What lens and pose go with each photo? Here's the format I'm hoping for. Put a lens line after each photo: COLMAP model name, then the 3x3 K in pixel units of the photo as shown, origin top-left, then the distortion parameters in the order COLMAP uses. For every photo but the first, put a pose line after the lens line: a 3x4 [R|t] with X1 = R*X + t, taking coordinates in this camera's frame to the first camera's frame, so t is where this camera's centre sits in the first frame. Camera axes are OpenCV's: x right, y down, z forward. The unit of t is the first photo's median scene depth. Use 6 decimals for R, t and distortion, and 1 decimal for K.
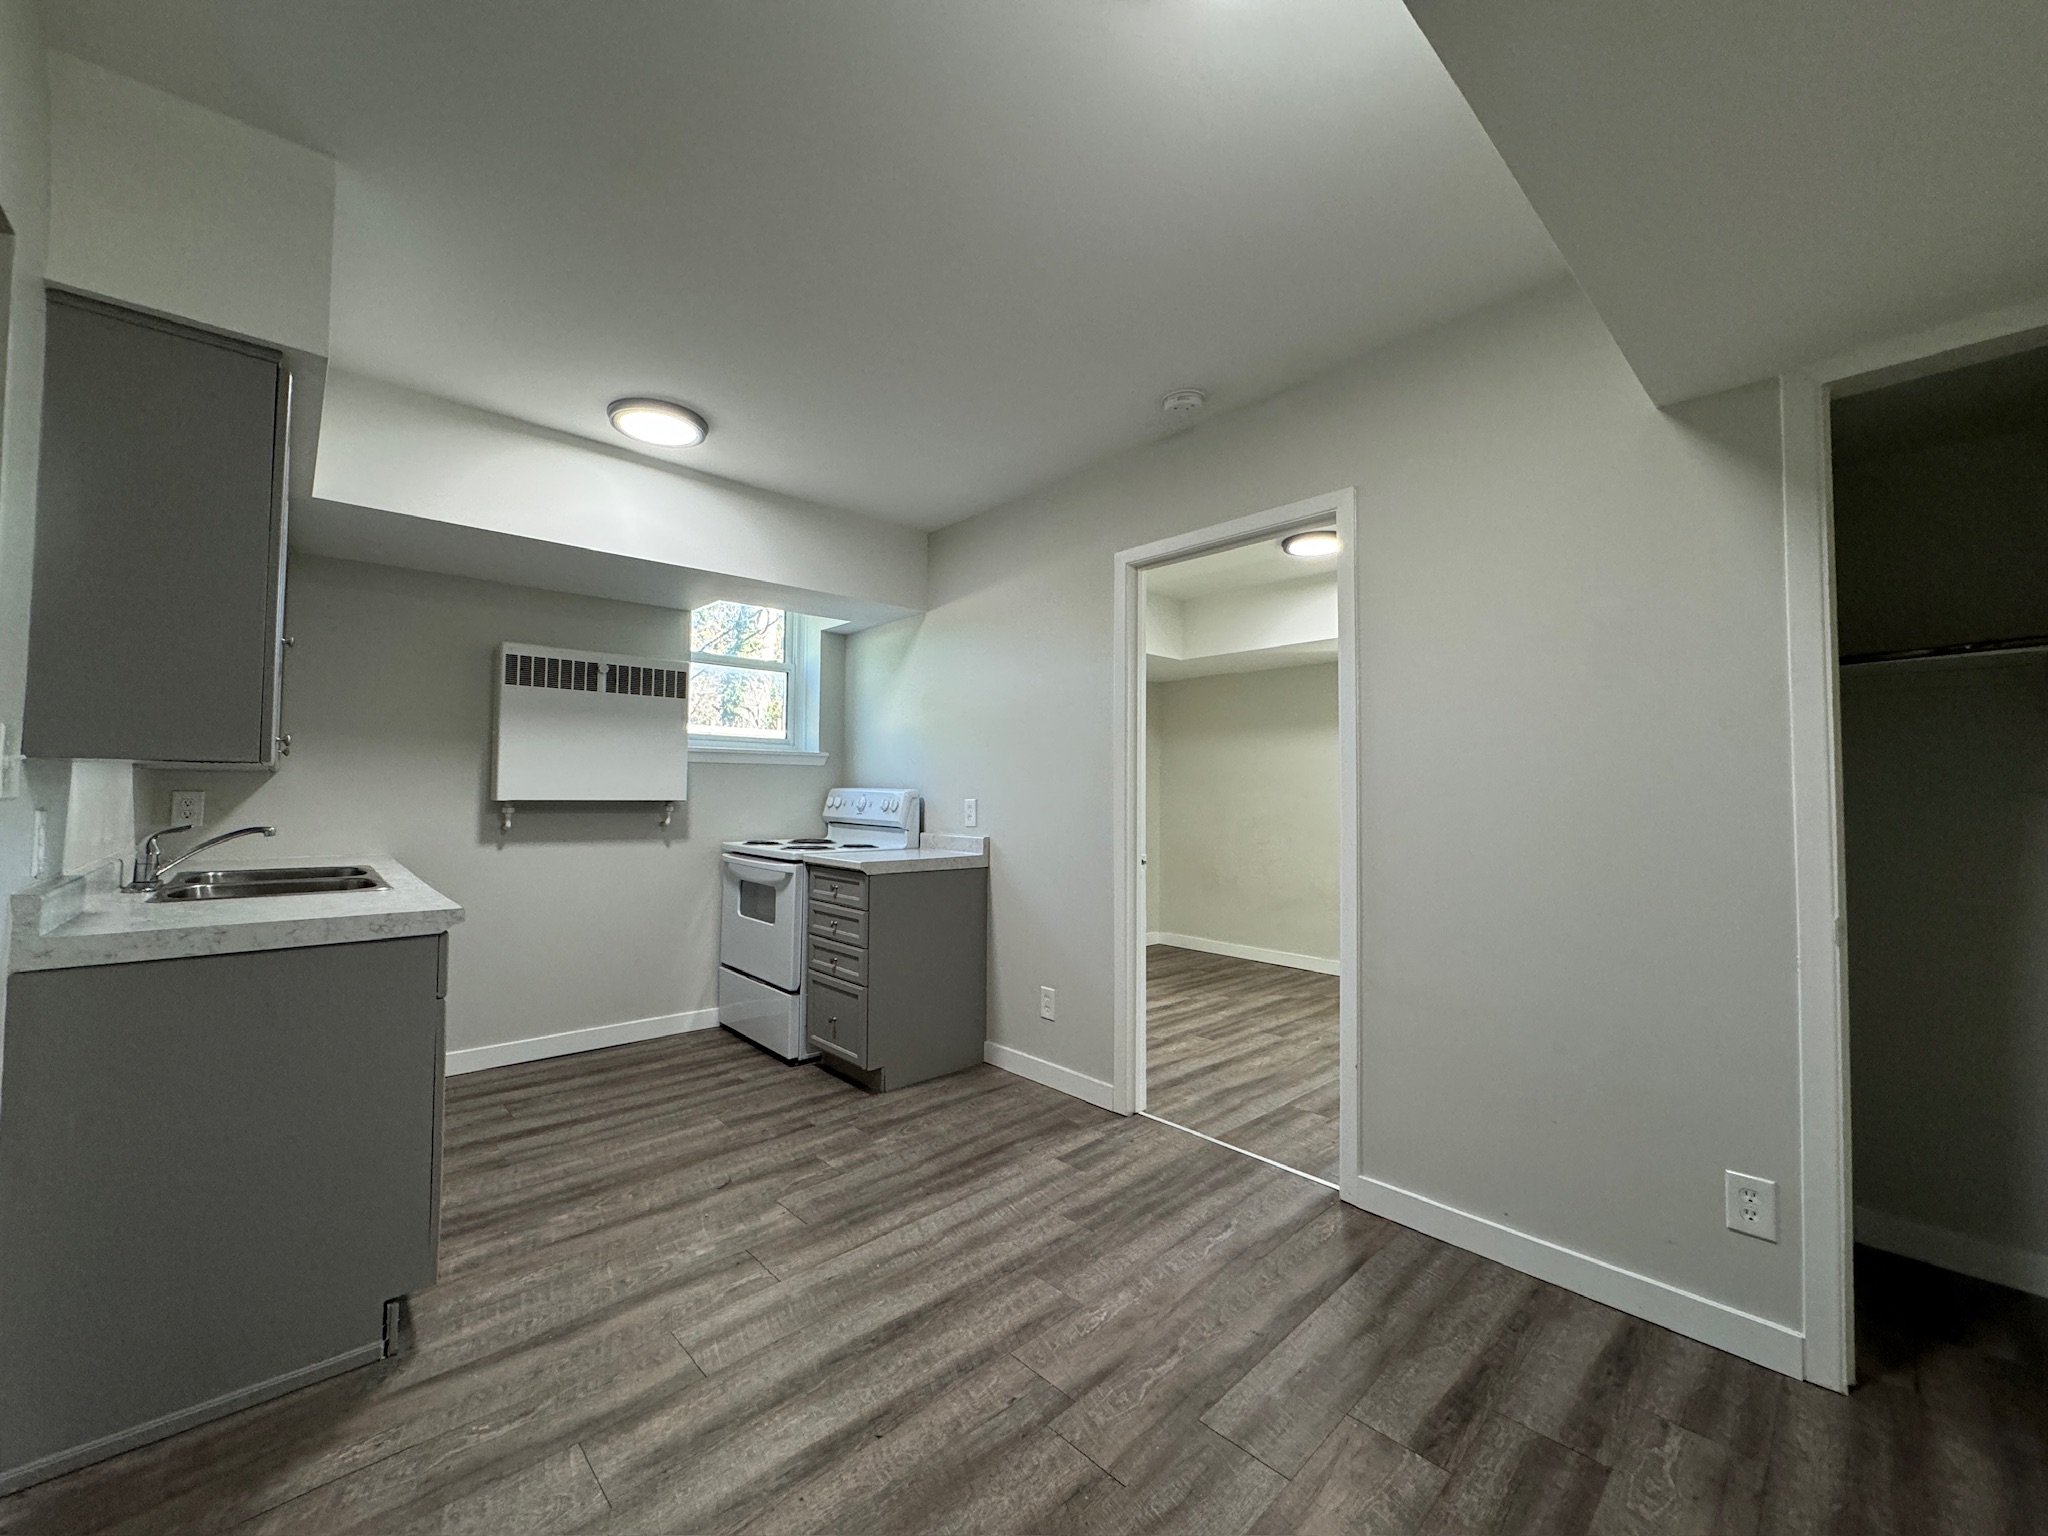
lens RADIAL K [[815.0, 0, 1024.0], [0, 815.0, 764.8], [0, 0, 1]] dist [-0.002182, 0.000419]
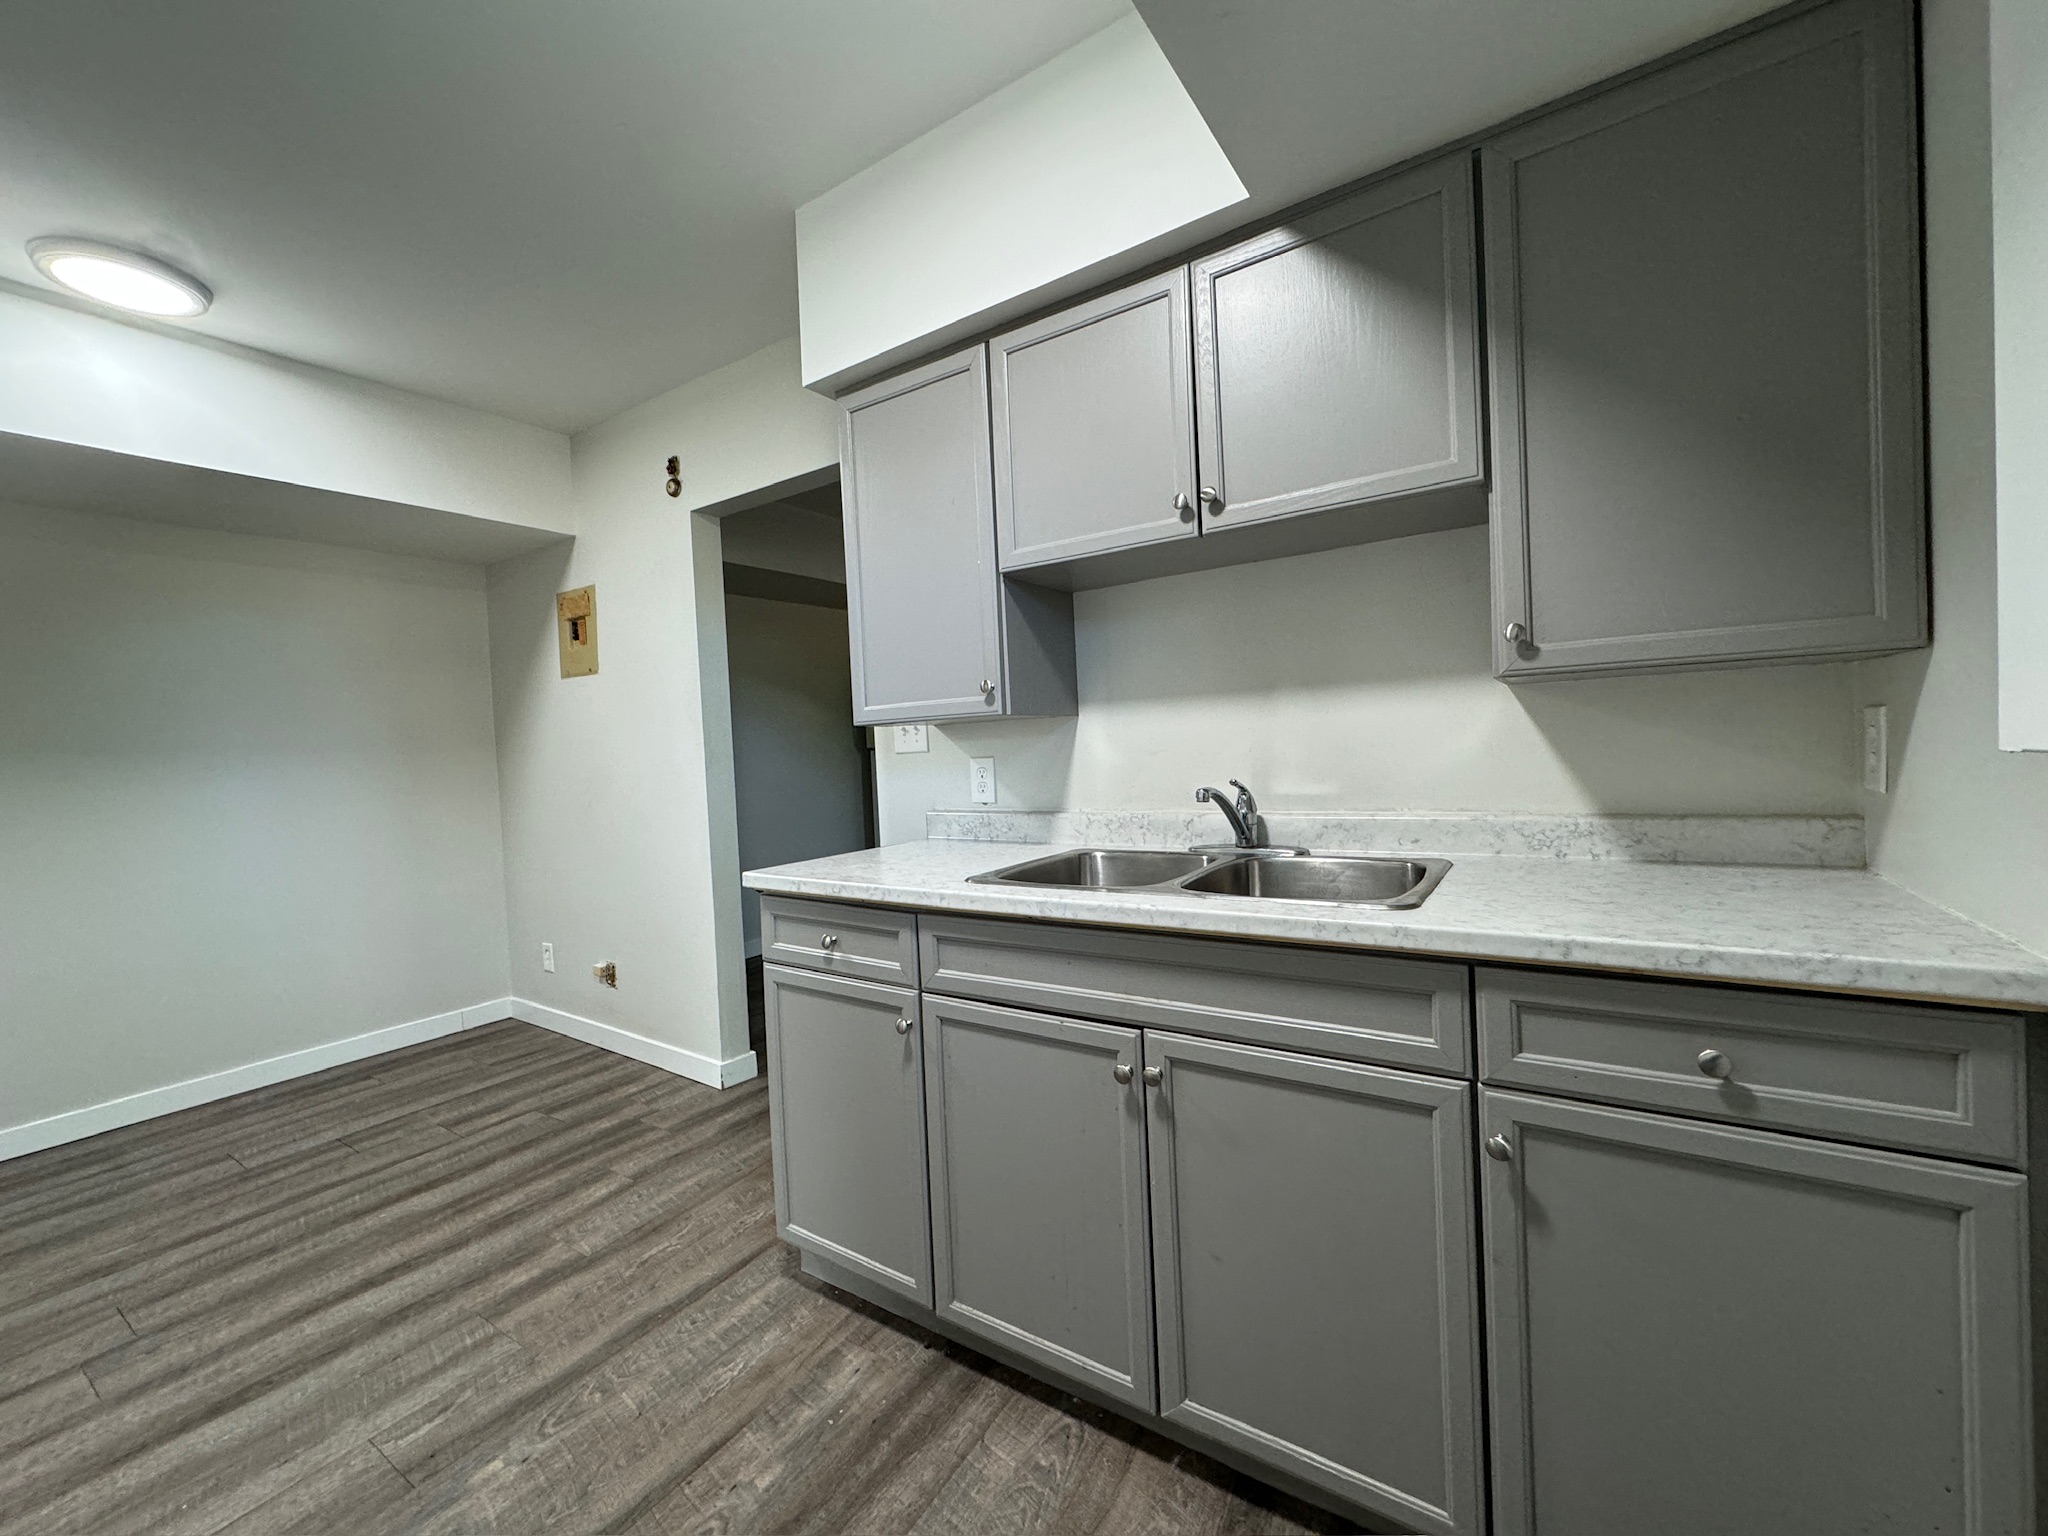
lens RADIAL K [[815.0, 0, 1008.7], [0, 815.0, 765.1], [0, 0, 1]] dist [-0.002182, 0.000419]
pose [[-0.974300, 0.039948, -0.221682, -0.470892], [0.043181, 0.999020, -0.009755, 0.044797], [0.221075, -0.019077, -0.975070, 1.209419]]
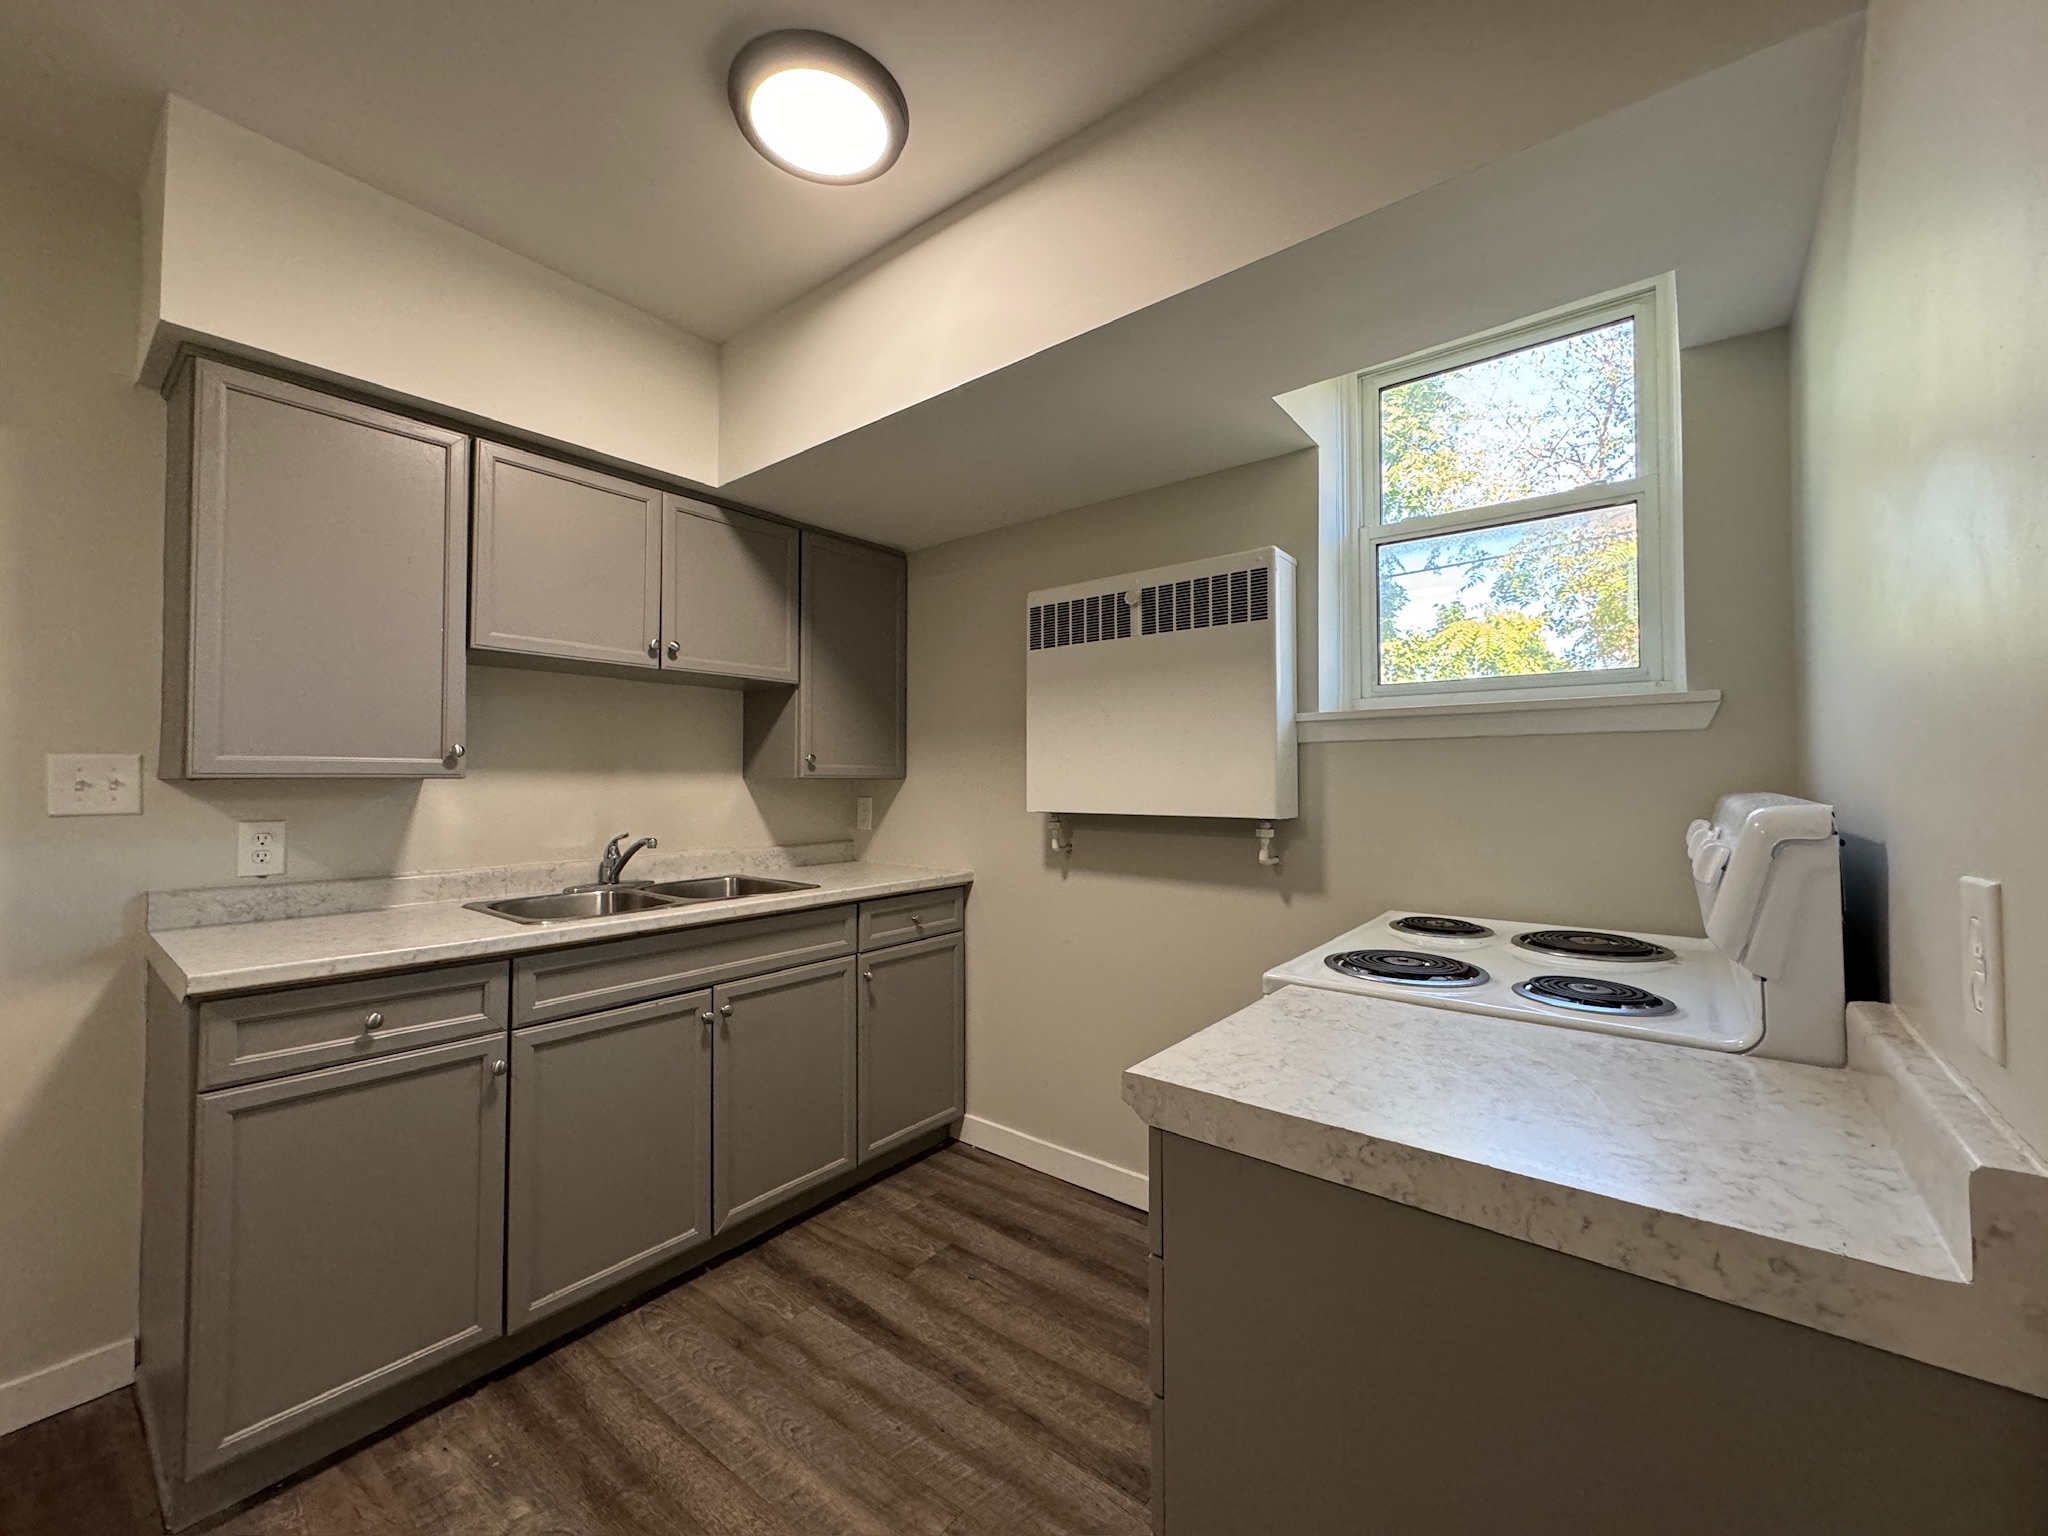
lens RADIAL K [[815.0, 0, 1031.4], [0, 815.0, 759.2], [0, 0, 1]] dist [-0.002182, 0.000419]
pose [[0.156198, -0.036498, -0.987051, 0.081508], [0.033975, 0.998924, -0.031561, 0.022609], [0.987141, -0.028605, 0.157270, 0.971352]]
